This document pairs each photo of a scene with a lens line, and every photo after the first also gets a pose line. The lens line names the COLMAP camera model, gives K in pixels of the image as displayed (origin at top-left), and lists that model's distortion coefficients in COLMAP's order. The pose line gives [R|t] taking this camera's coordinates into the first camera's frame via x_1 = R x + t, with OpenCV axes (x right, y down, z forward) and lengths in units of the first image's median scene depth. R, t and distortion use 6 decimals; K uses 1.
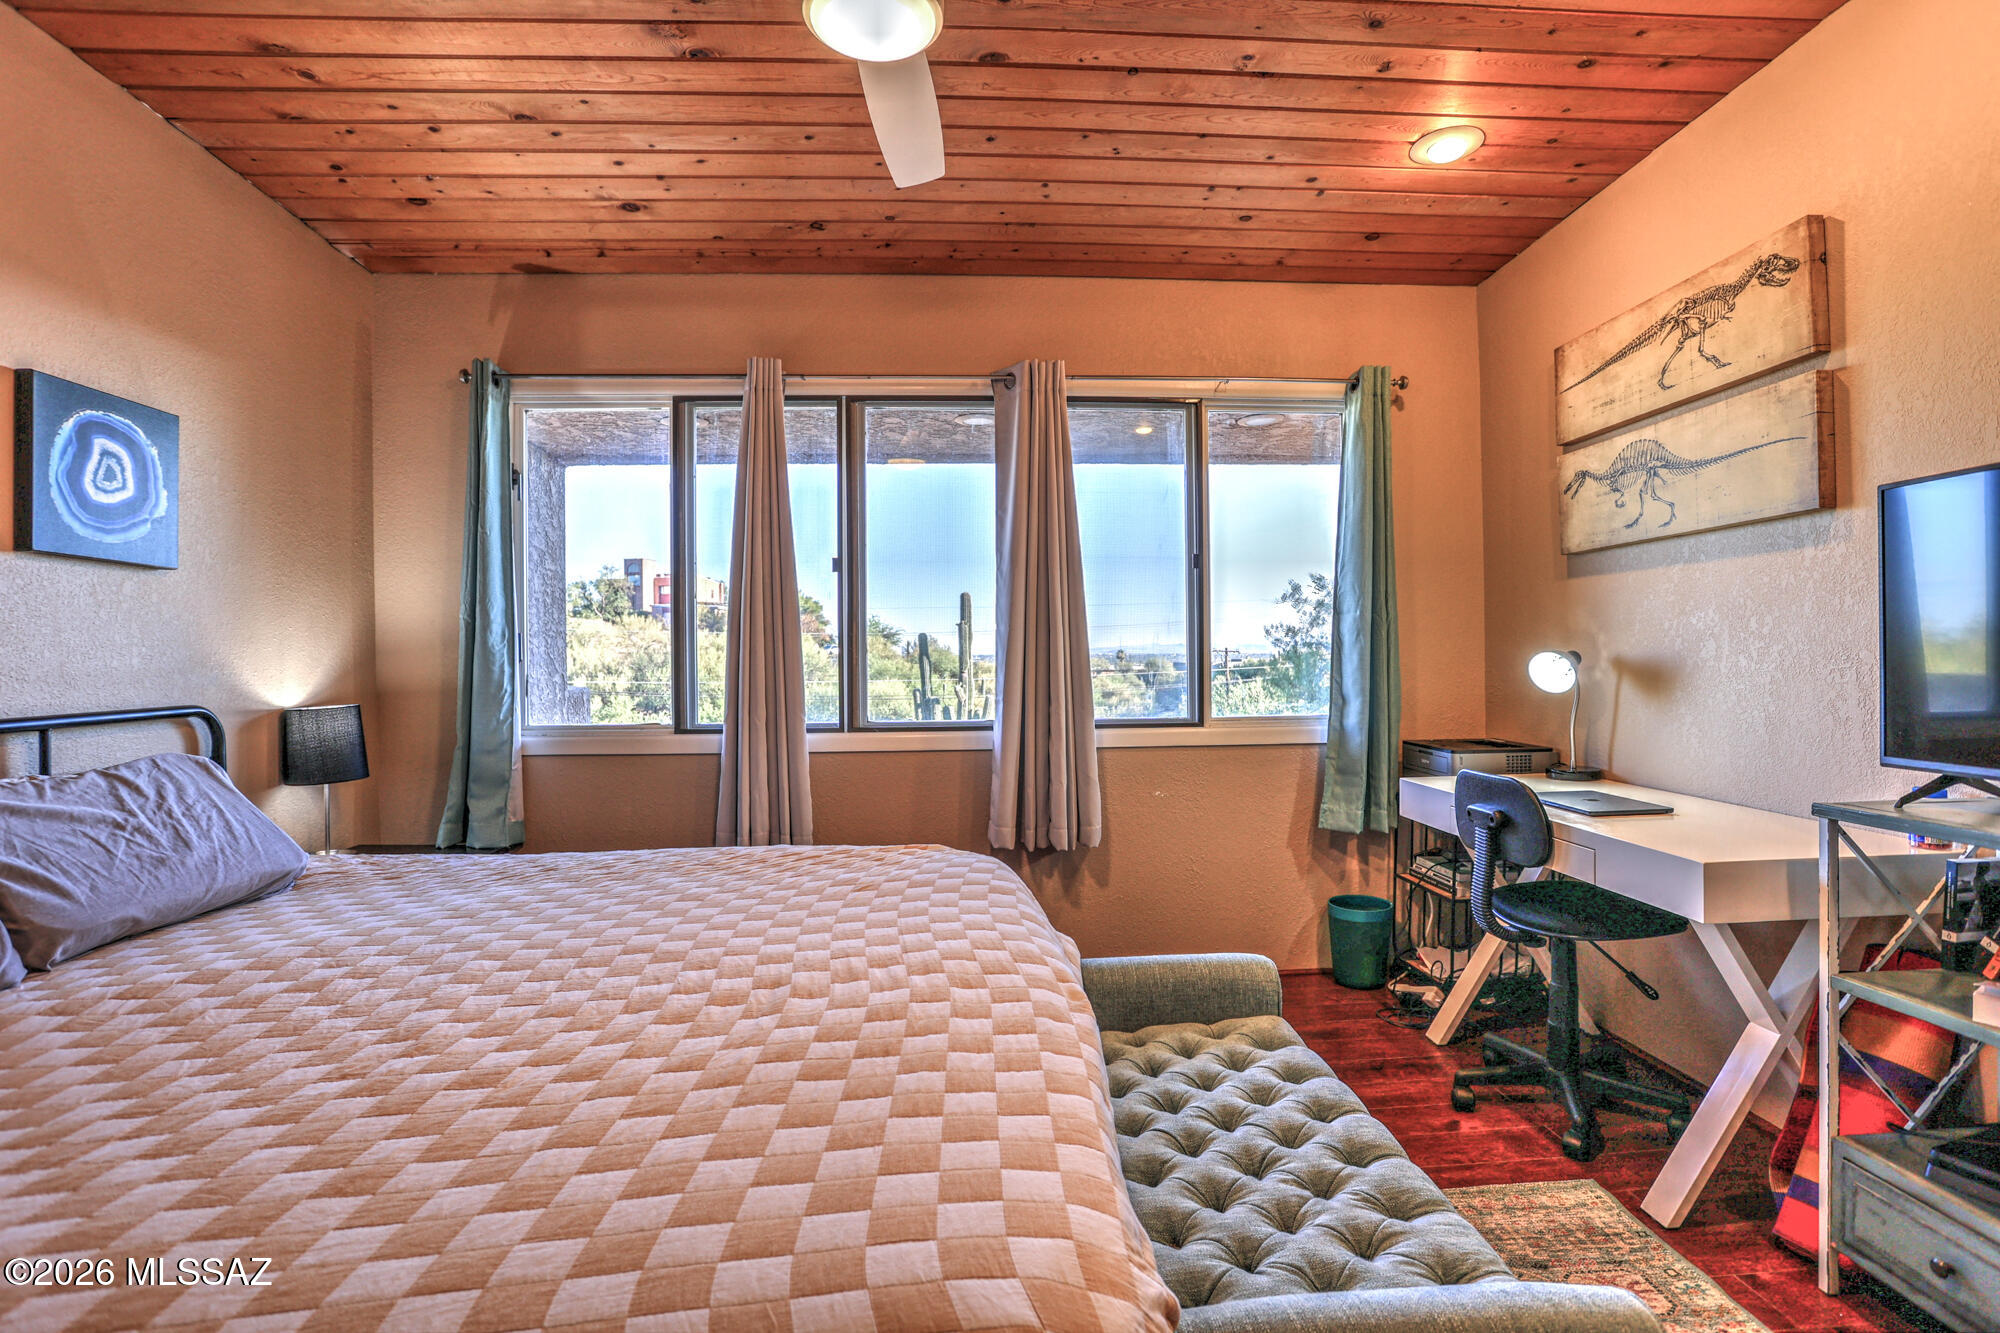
lens RADIAL K [[988.0, 0, 996.2], [0, 988.0, 661.4], [0, 0, 1]] dist [-0.069800, 0.029916]
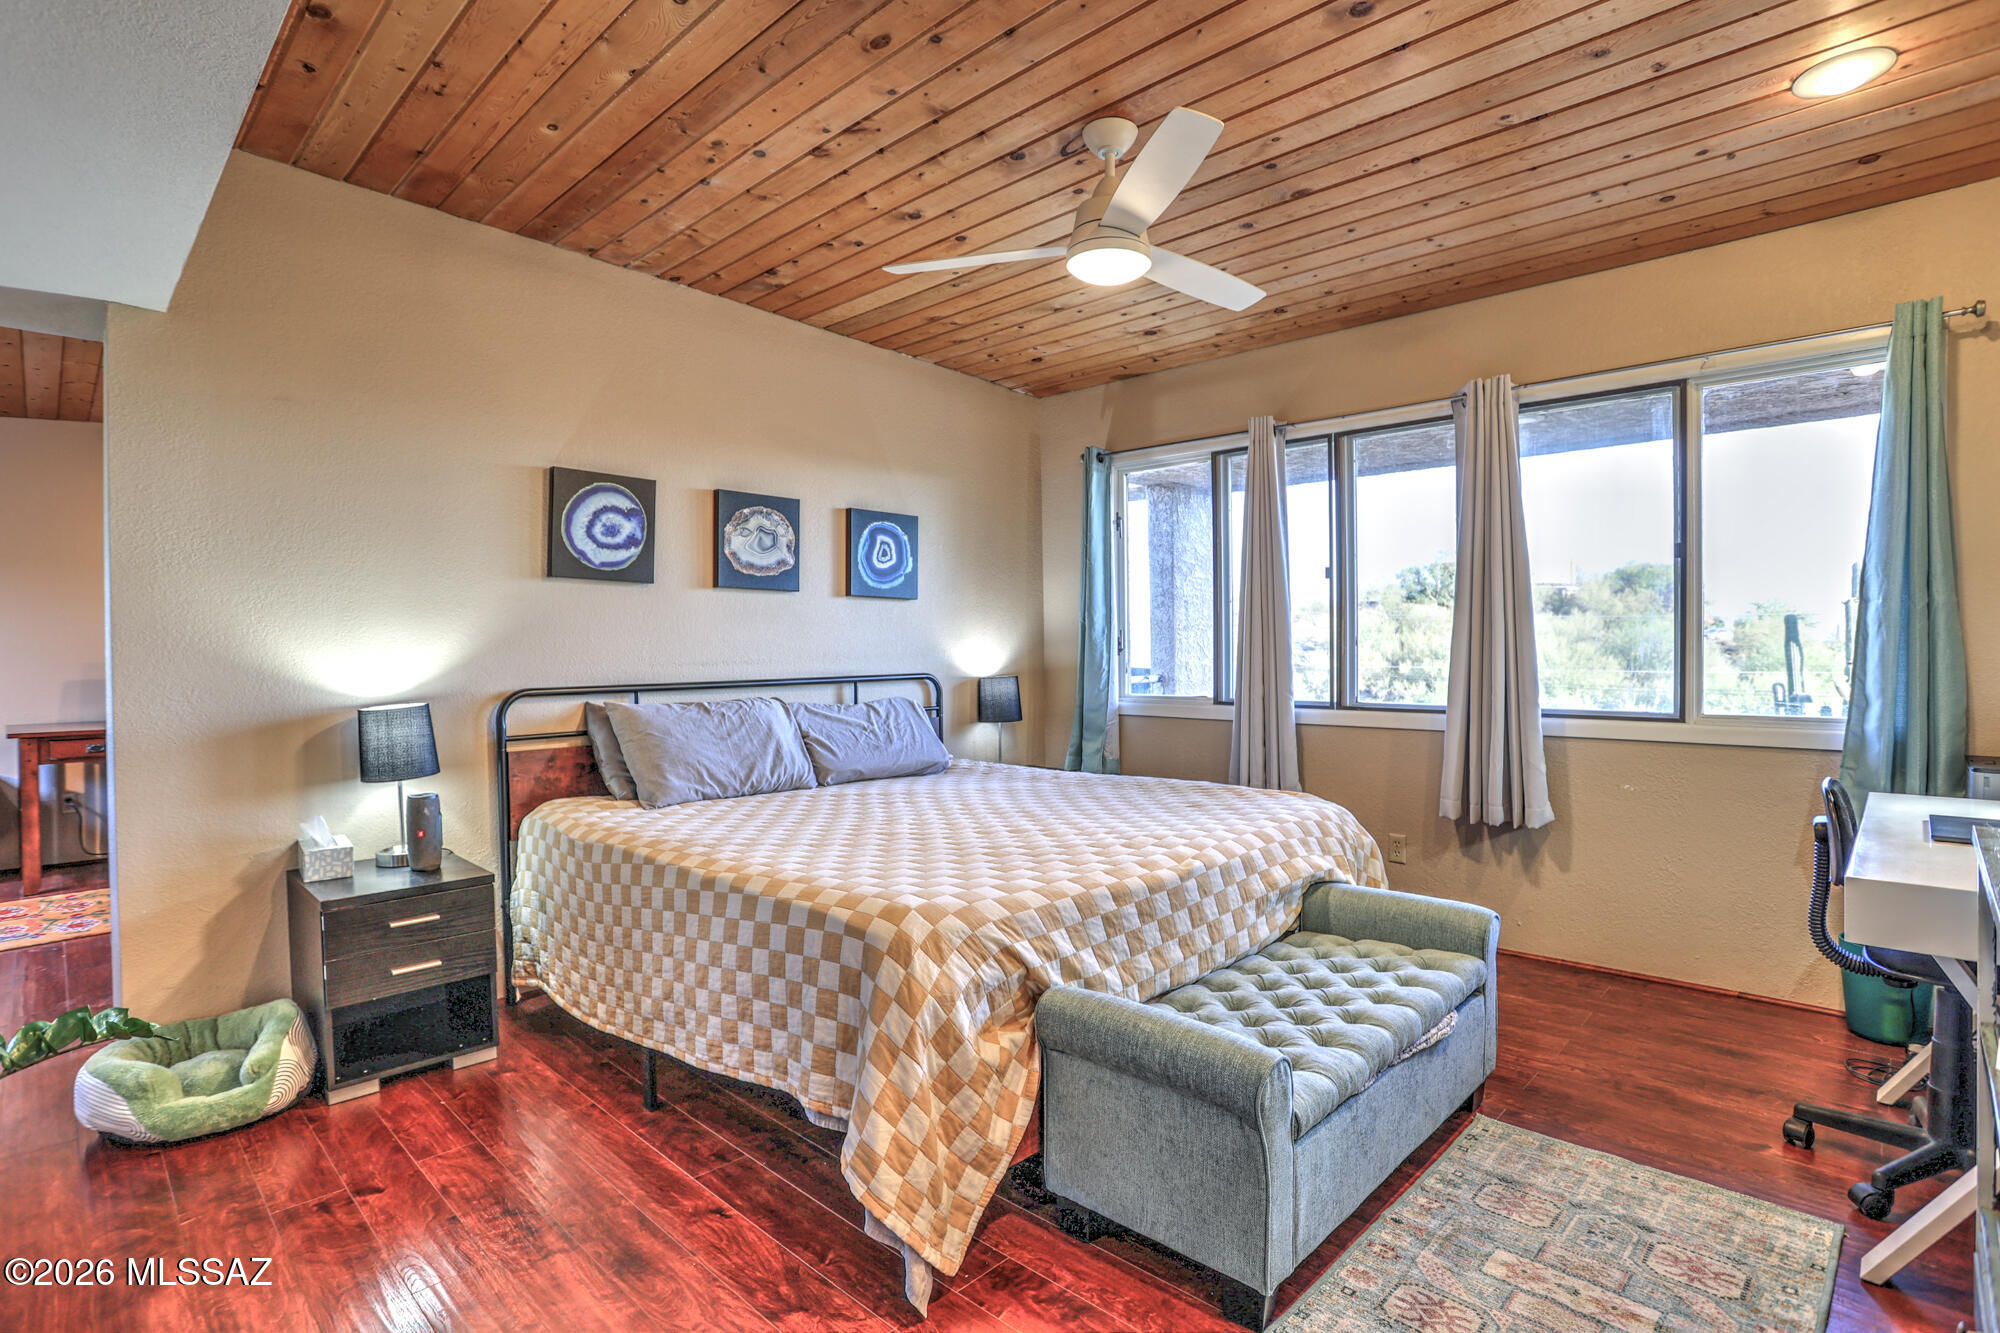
lens RADIAL K [[992.4, 0, 967.4], [0, 992.4, 666.1], [0, 0, 1]] dist [-0.083322, 0.034988]
pose [[0.658829, 0.019181, -0.752048, 0.524265], [-0.003673, 0.999745, 0.022281, -0.008070], [0.752283, -0.011917, 0.658732, -0.158957]]
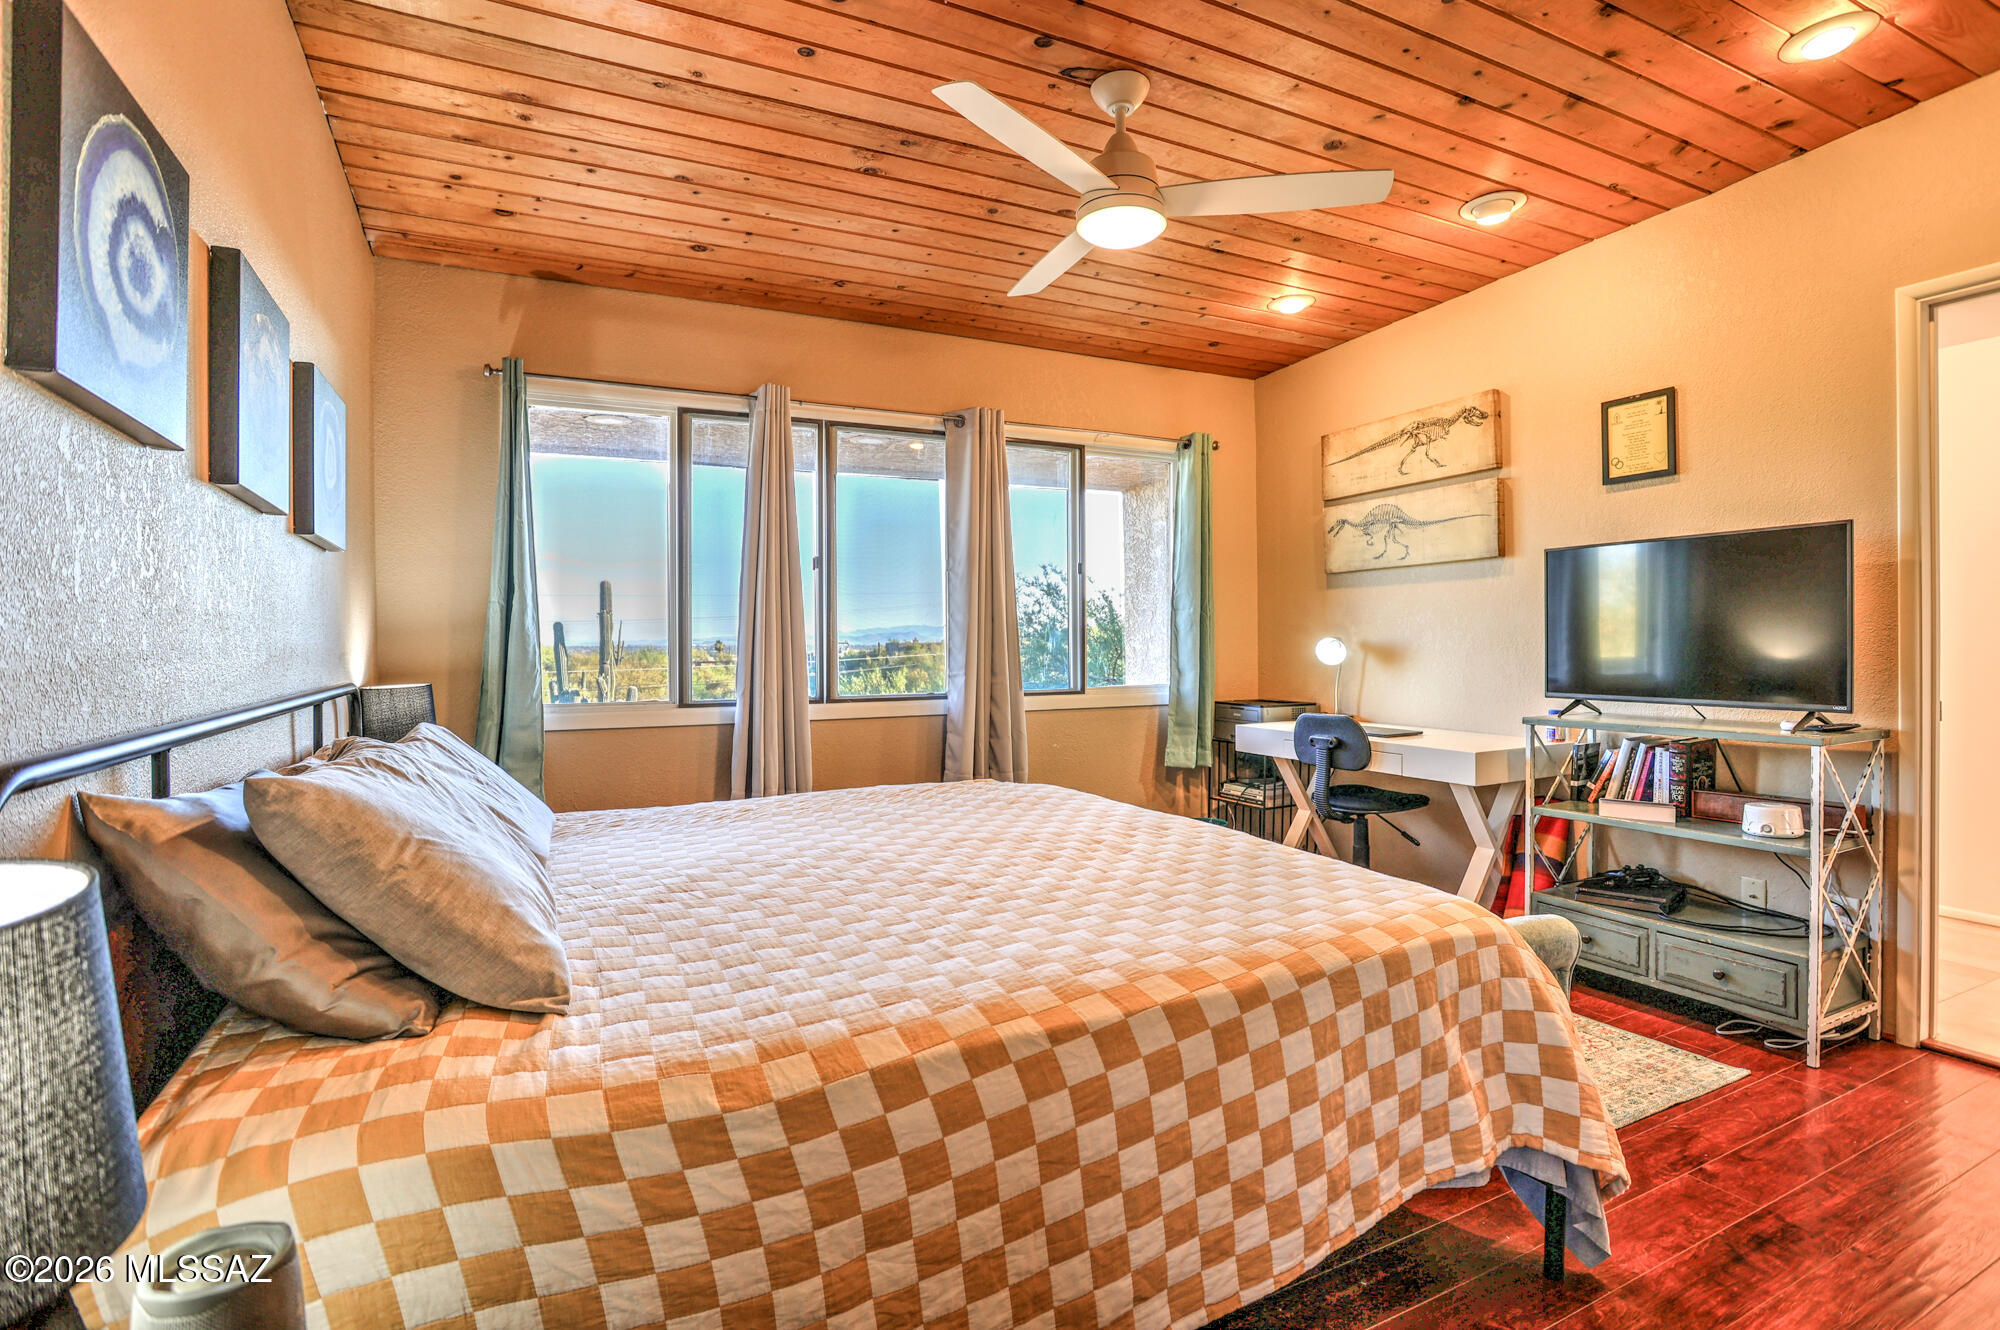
lens RADIAL K [[988.0, 0, 996.2], [0, 988.0, 659.9], [0, 0, 1]] dist [-0.069800, 0.029916]
pose [[0.916635, -0.004437, 0.399701, -0.499304], [0.001054, 0.999962, 0.008682, 0.010123], [-0.399725, -0.007536, 0.916604, -0.196038]]
